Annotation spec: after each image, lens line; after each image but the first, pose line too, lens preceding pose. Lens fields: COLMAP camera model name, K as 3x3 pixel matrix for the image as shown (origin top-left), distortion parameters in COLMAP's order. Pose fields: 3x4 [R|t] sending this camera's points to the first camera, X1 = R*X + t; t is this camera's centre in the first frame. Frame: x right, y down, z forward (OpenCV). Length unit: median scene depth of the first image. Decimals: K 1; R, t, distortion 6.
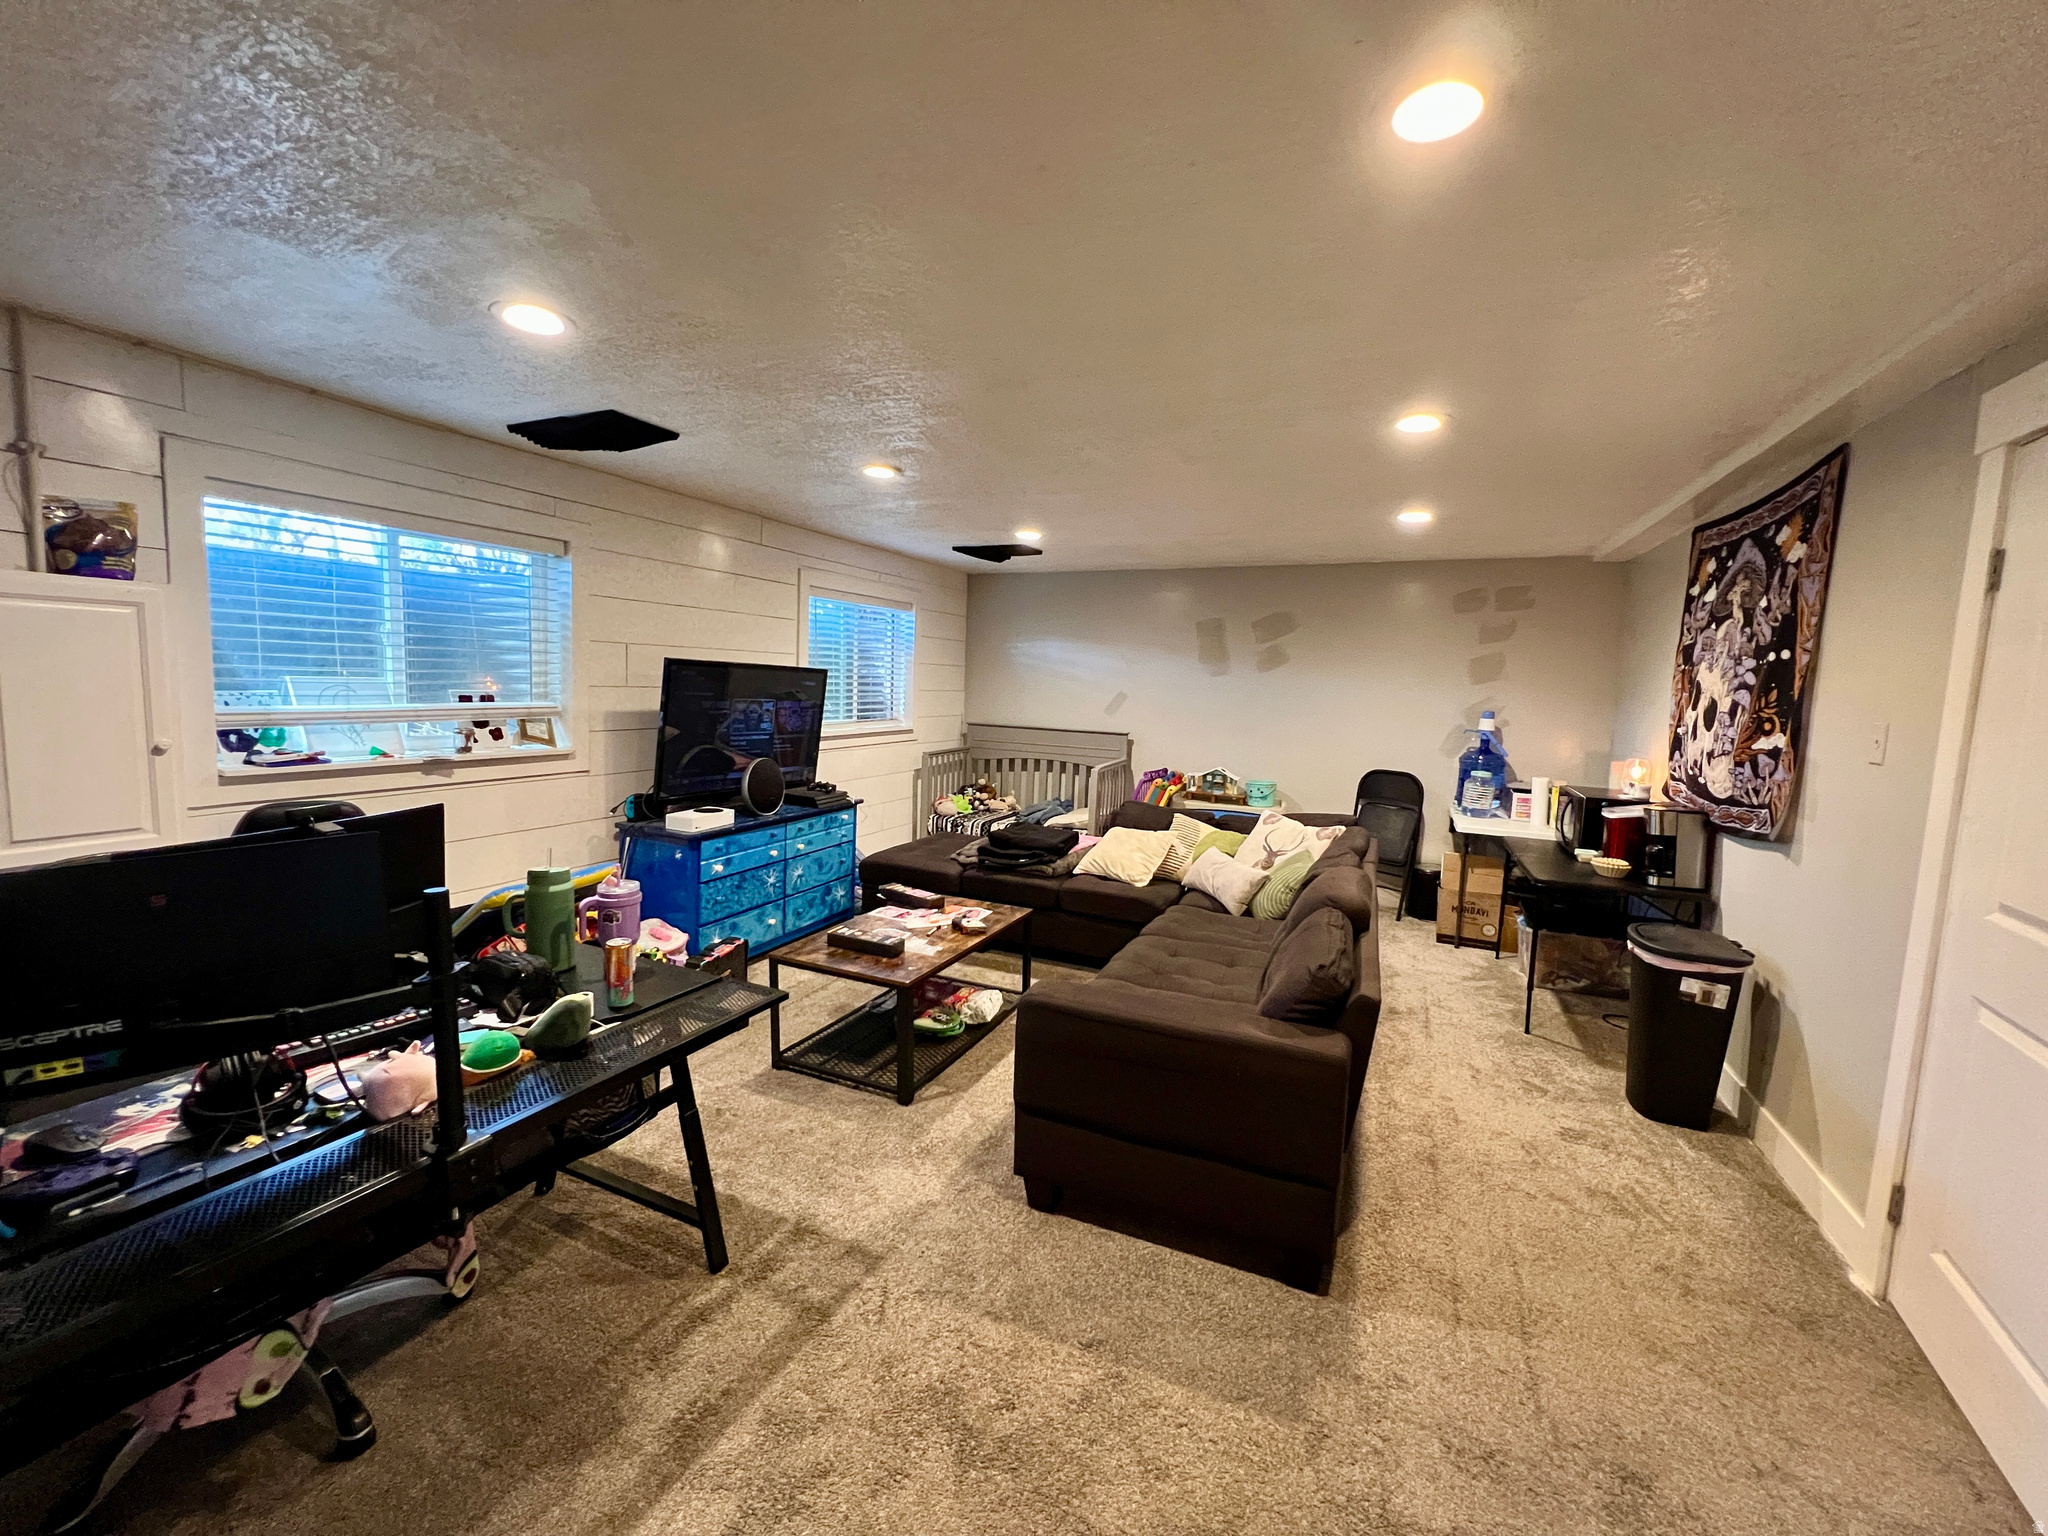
lens RADIAL K [[821.8, 0, 1021.5], [0, 821.8, 760.8], [0, 0, 1]] dist [-0.002862, 0.000129]
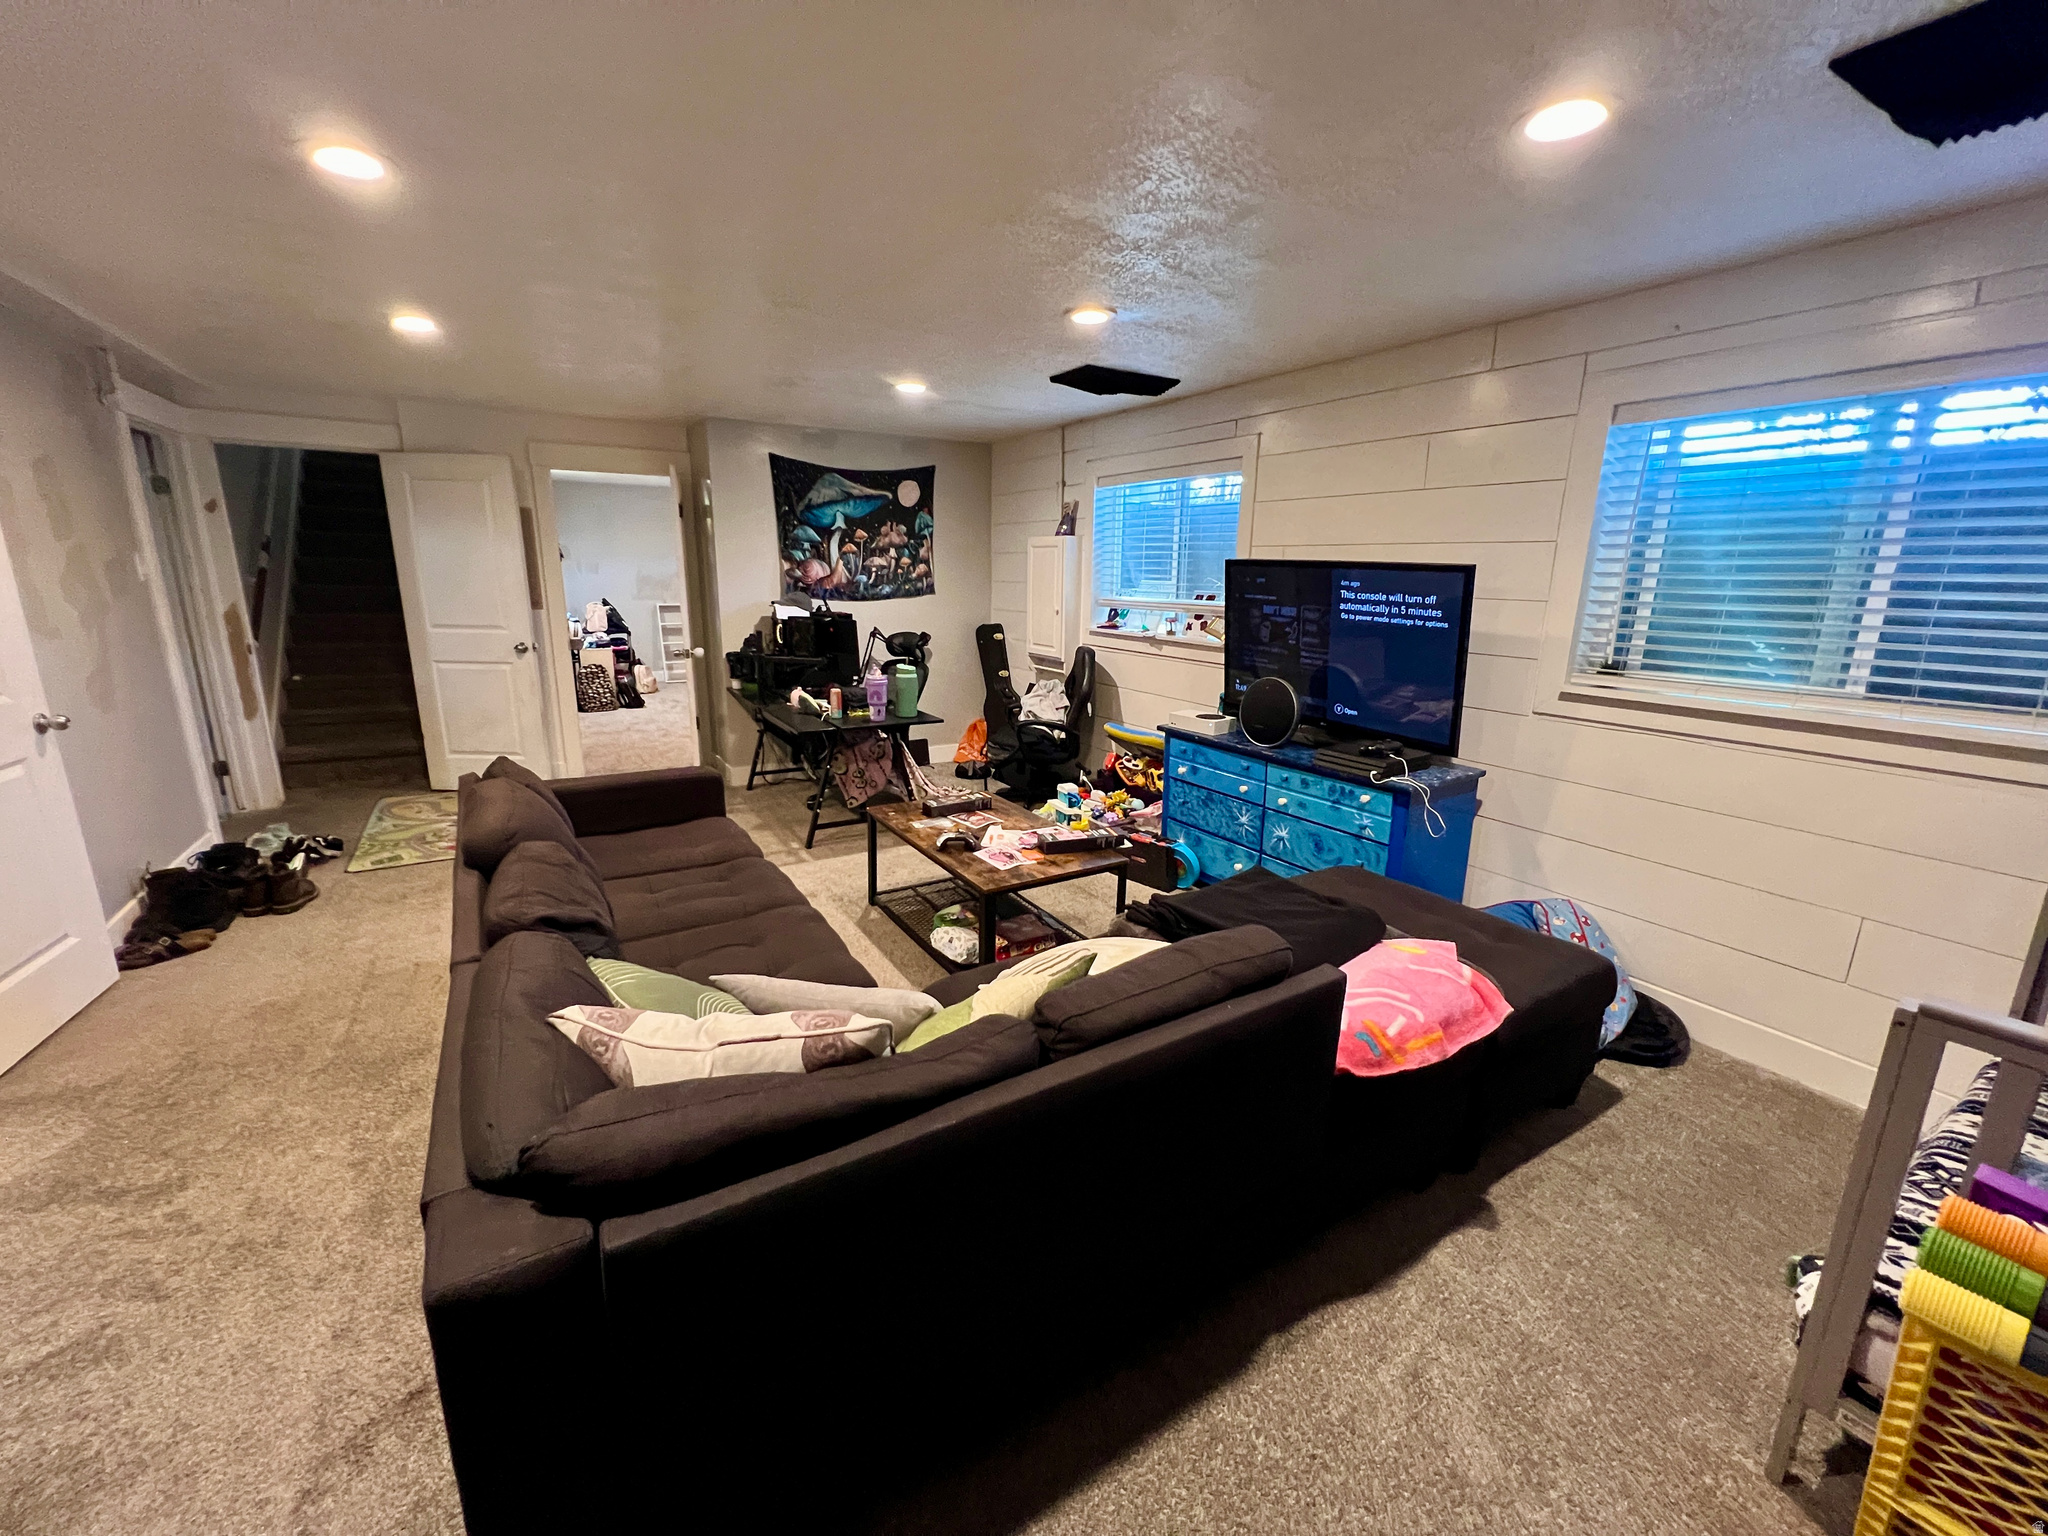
lens RADIAL K [[821.8, 0, 1020.9], [0, 821.8, 766.7], [0, 0, 1]] dist [-0.002862, 0.000129]
pose [[-0.567388, 0.155281, -0.808677, 0.565333], [-0.110538, 0.958808, 0.261666, -0.117083], [0.815998, 0.237856, -0.526851, 1.385326]]
